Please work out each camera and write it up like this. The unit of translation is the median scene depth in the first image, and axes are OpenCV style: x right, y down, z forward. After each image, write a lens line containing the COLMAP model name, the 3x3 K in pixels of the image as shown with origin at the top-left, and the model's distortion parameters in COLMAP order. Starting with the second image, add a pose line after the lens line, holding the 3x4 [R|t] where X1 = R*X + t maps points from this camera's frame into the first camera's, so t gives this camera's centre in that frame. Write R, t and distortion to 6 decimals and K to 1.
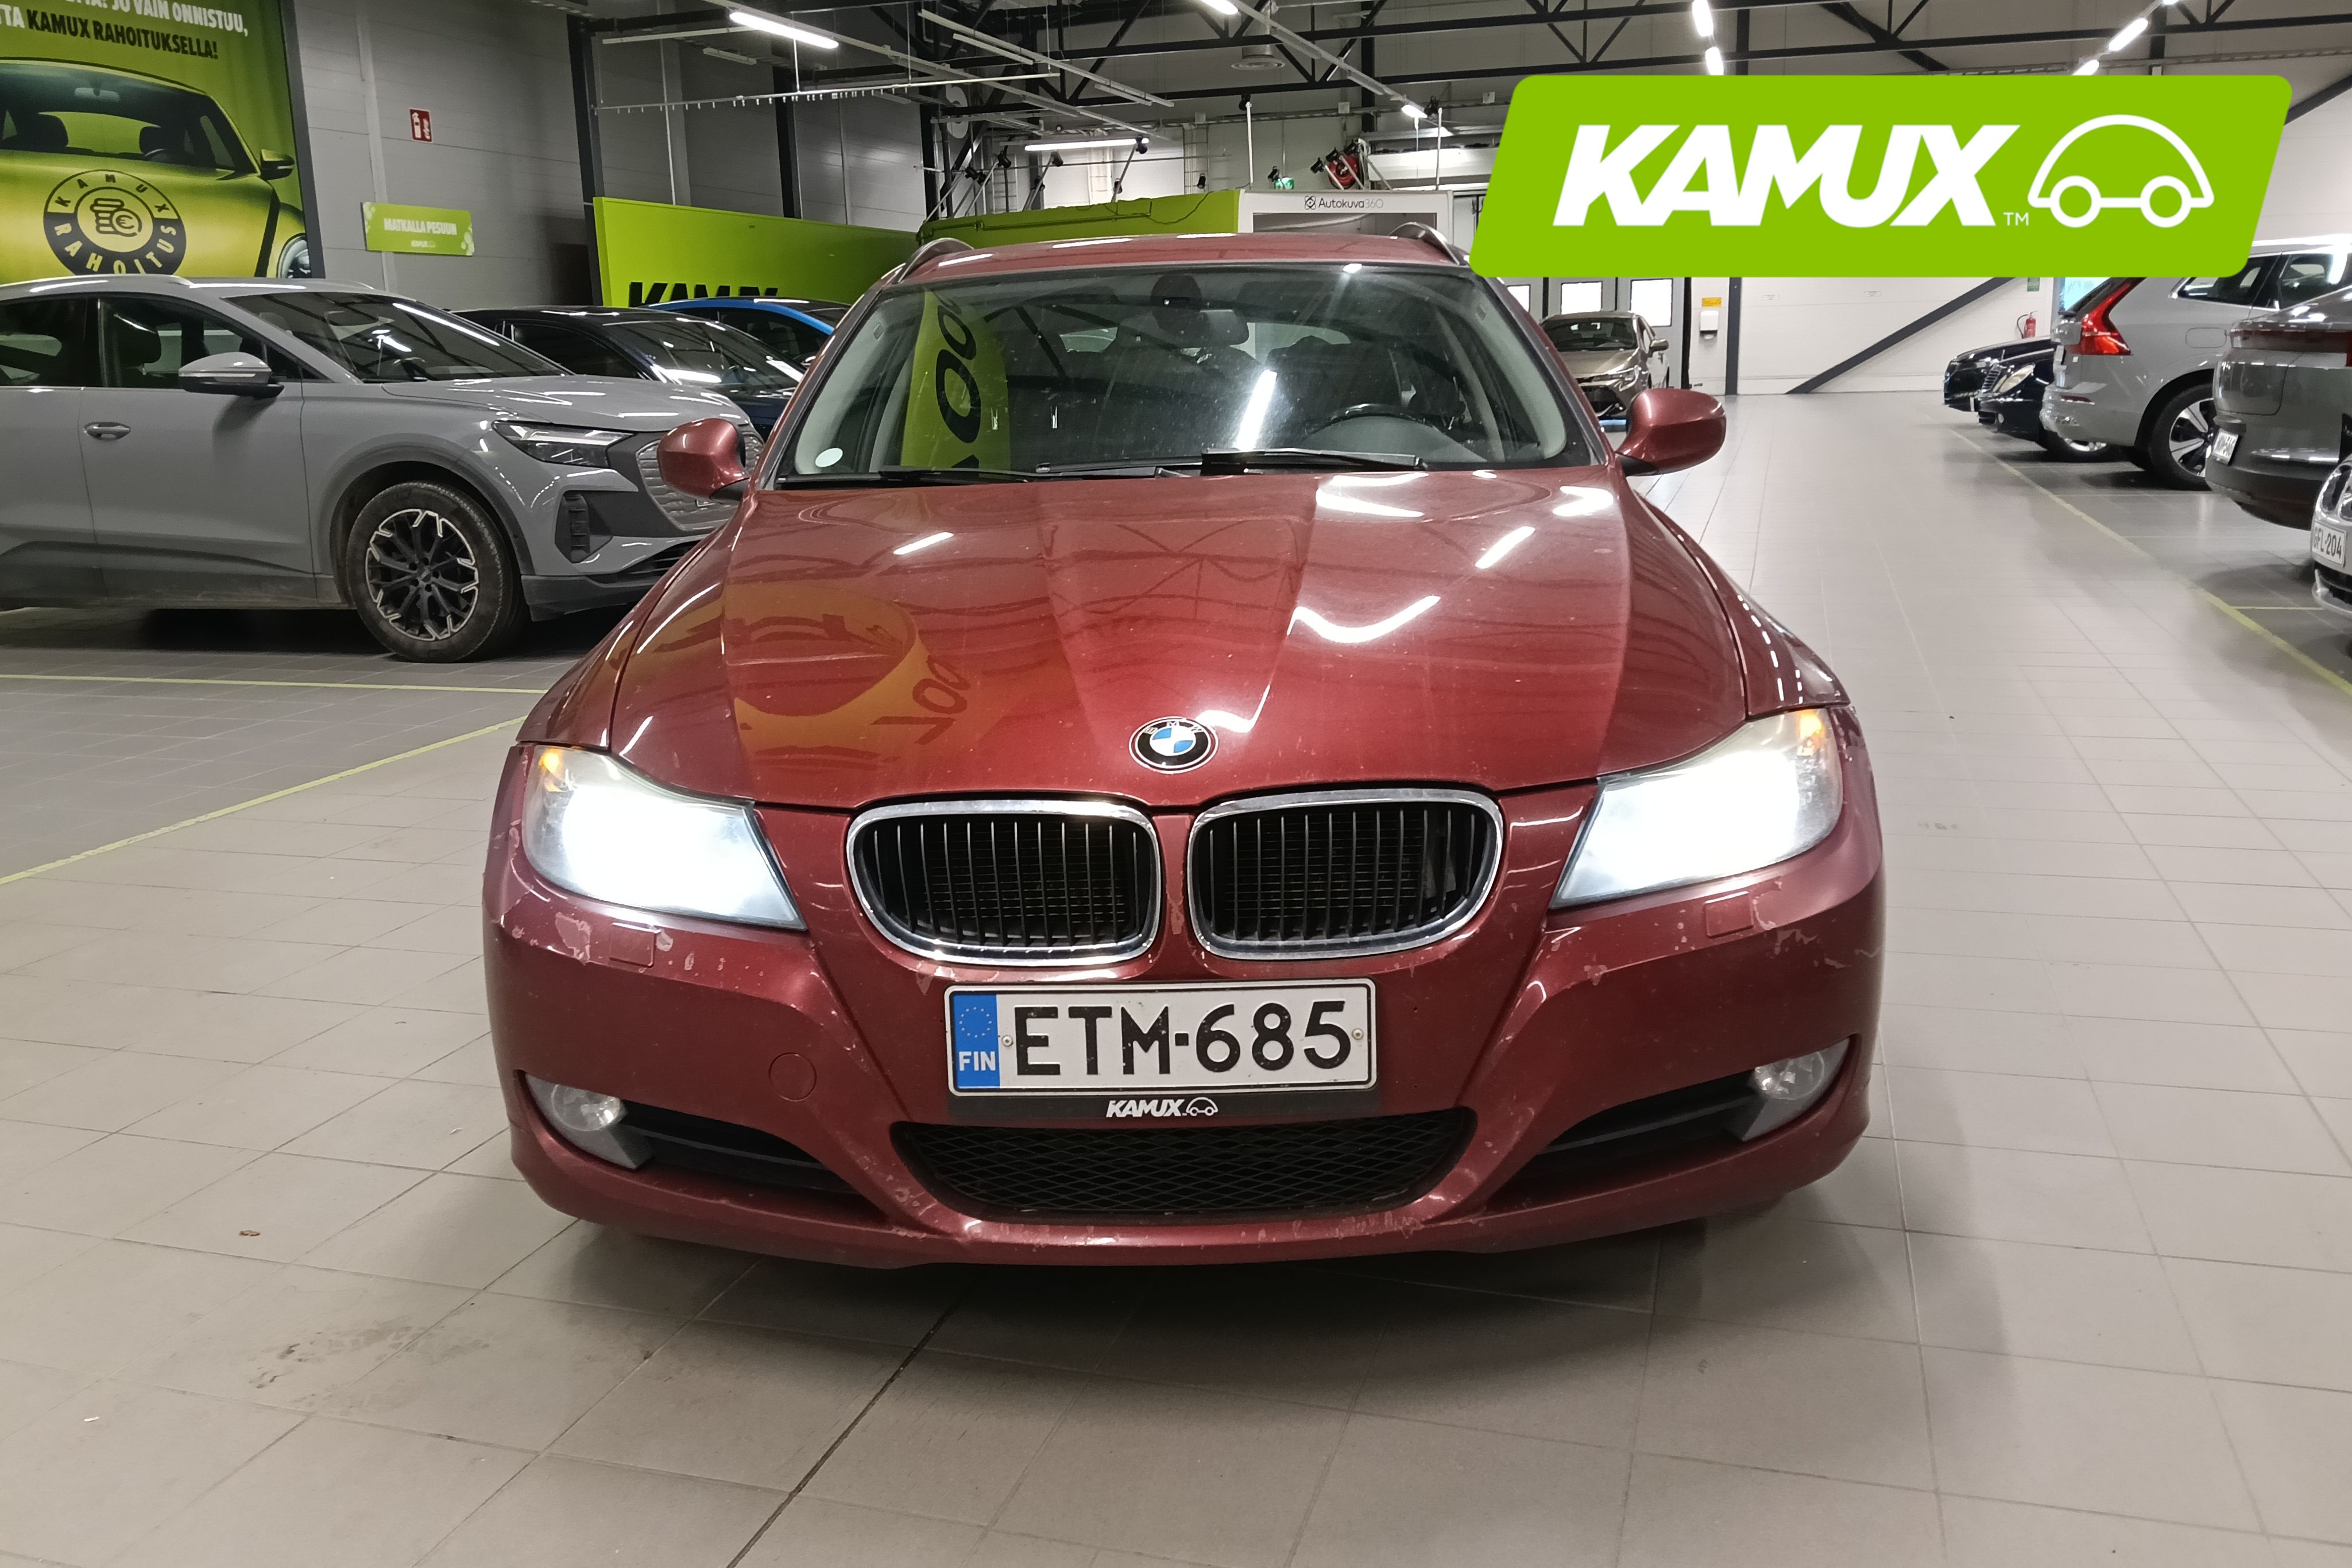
lens RADIAL K [[1938.7, 0, 1185.5], [0, 1938.7, 759.9], [0, 0, 1]] dist [0.016897, -0.053088]
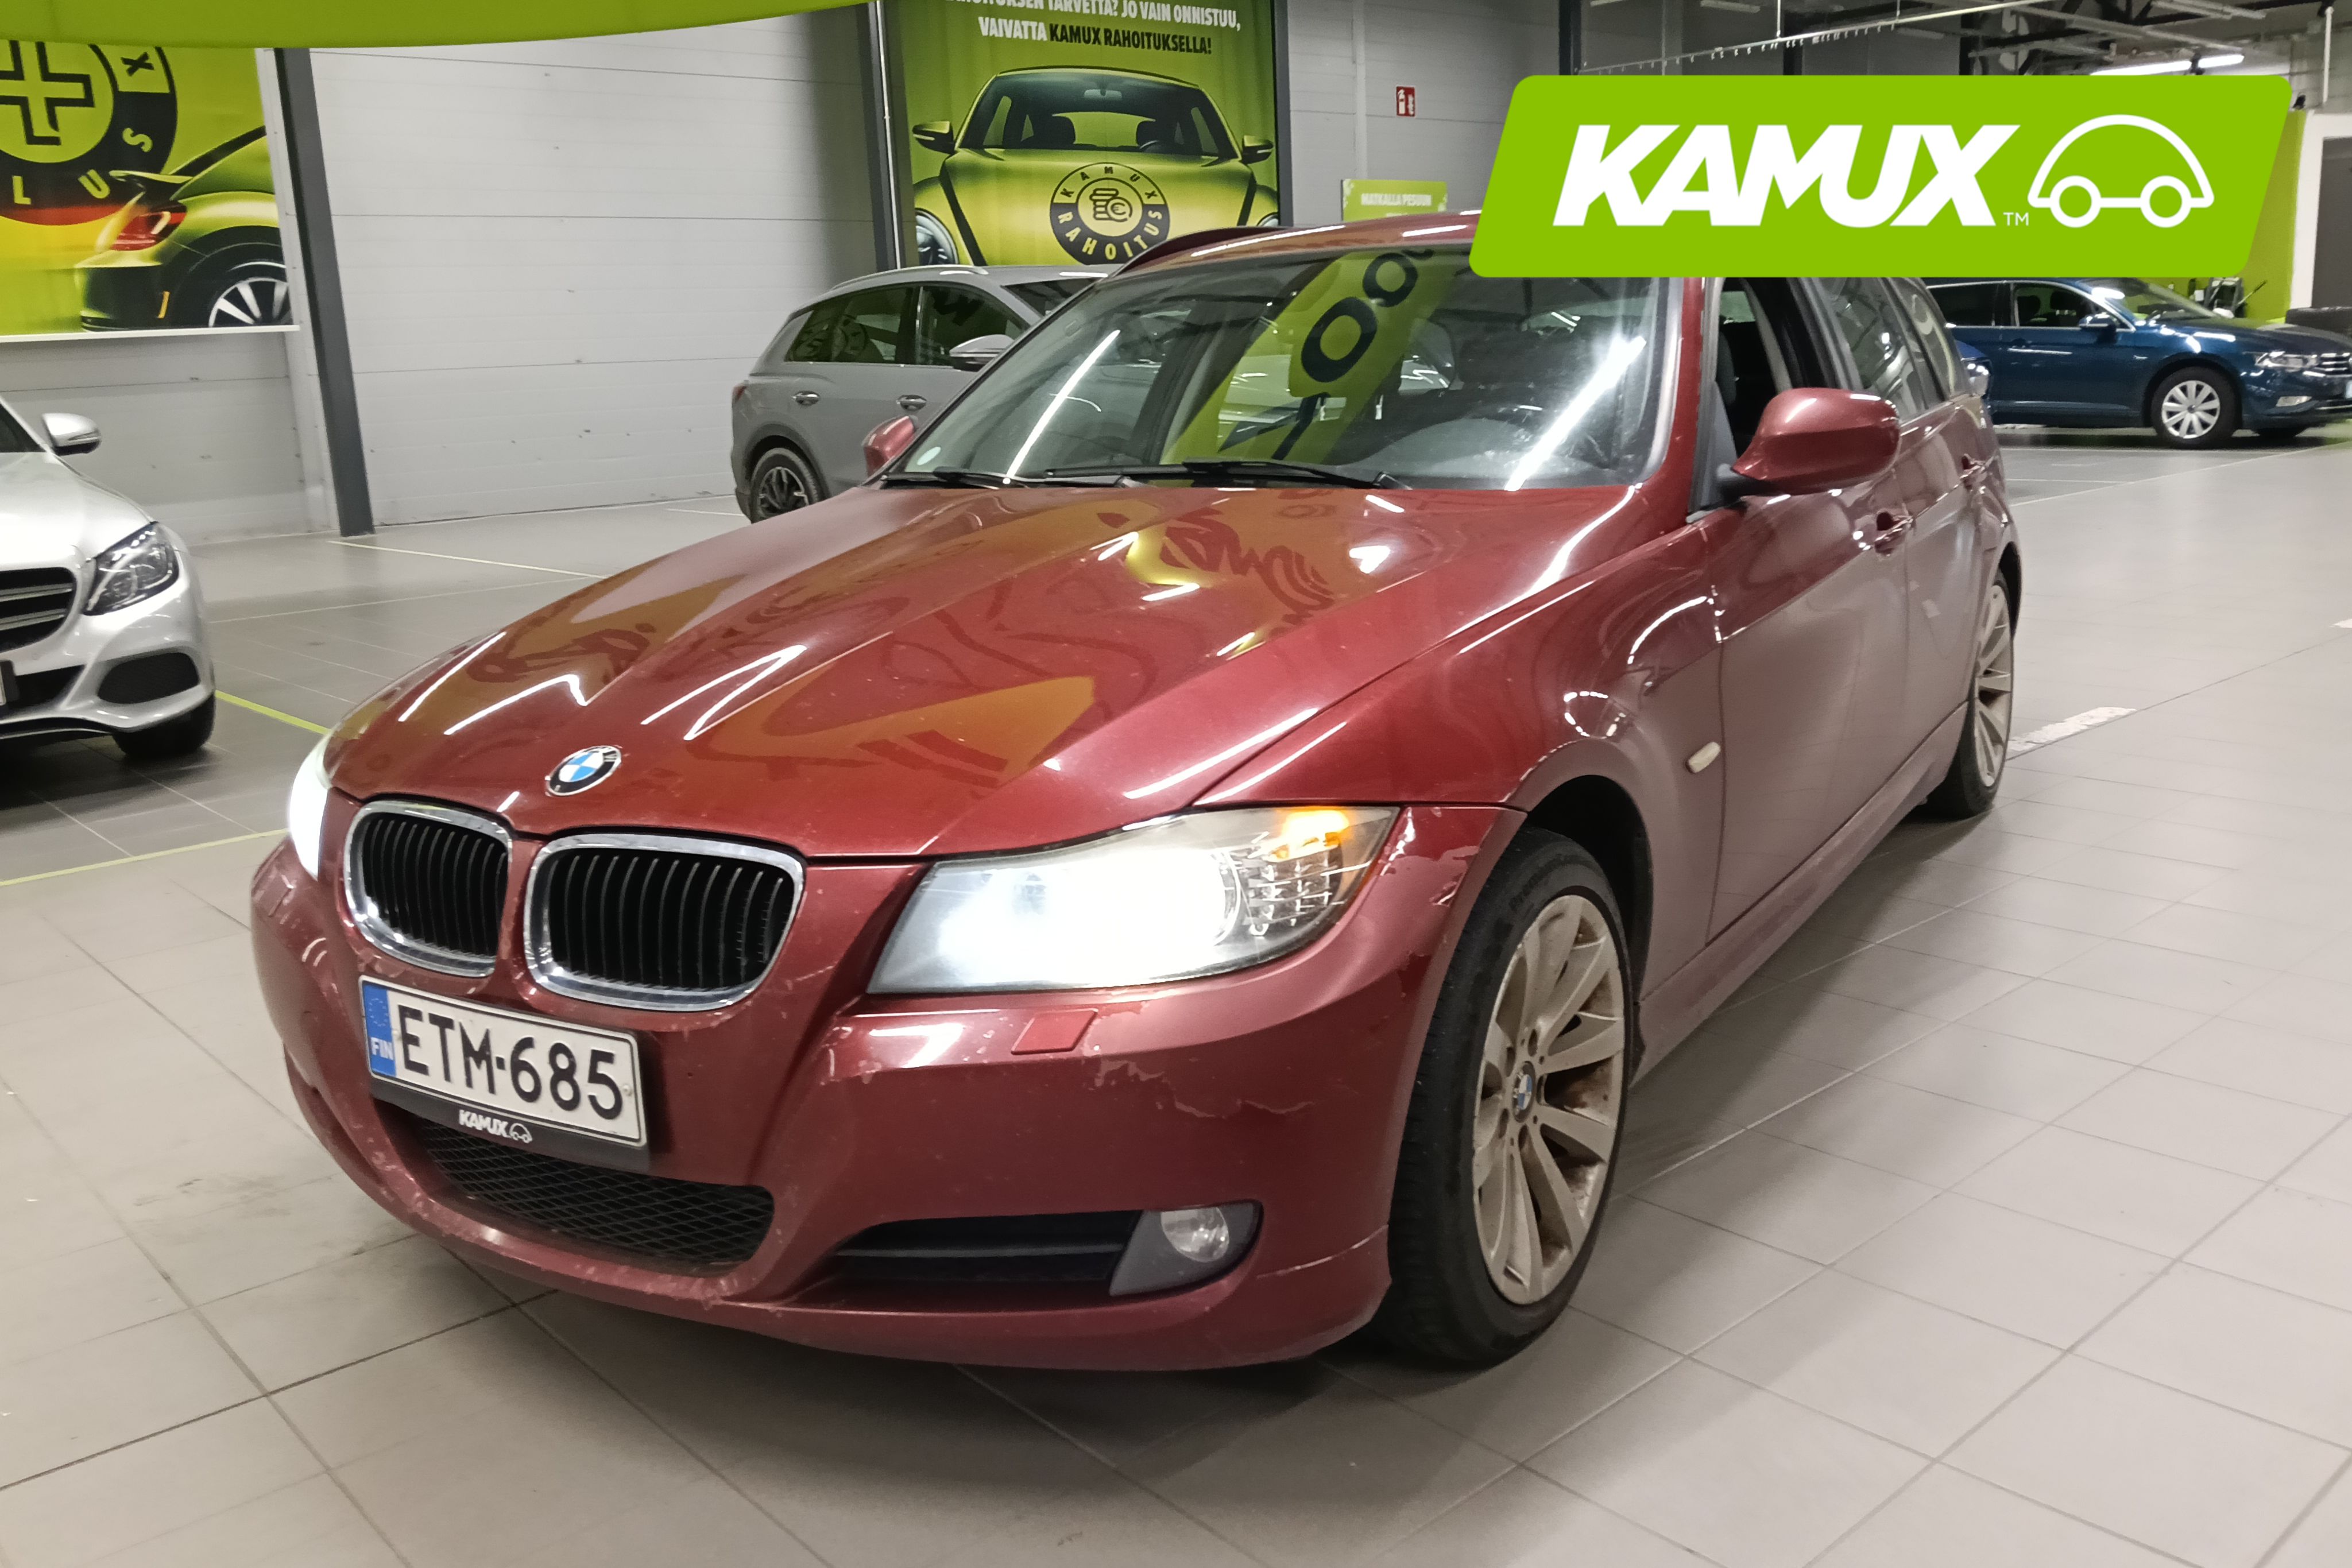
lens RADIAL K [[1938.7, 0, 1201.4], [0, 1938.7, 805.5], [0, 0, 1]] dist [0.016897, -0.053088]
pose [[0.862149, 0.108312, -0.494942, 0.097809], [-0.086939, 0.994019, 0.066089, -0.010719], [0.499140, -0.013949, 0.866409, 0.037895]]
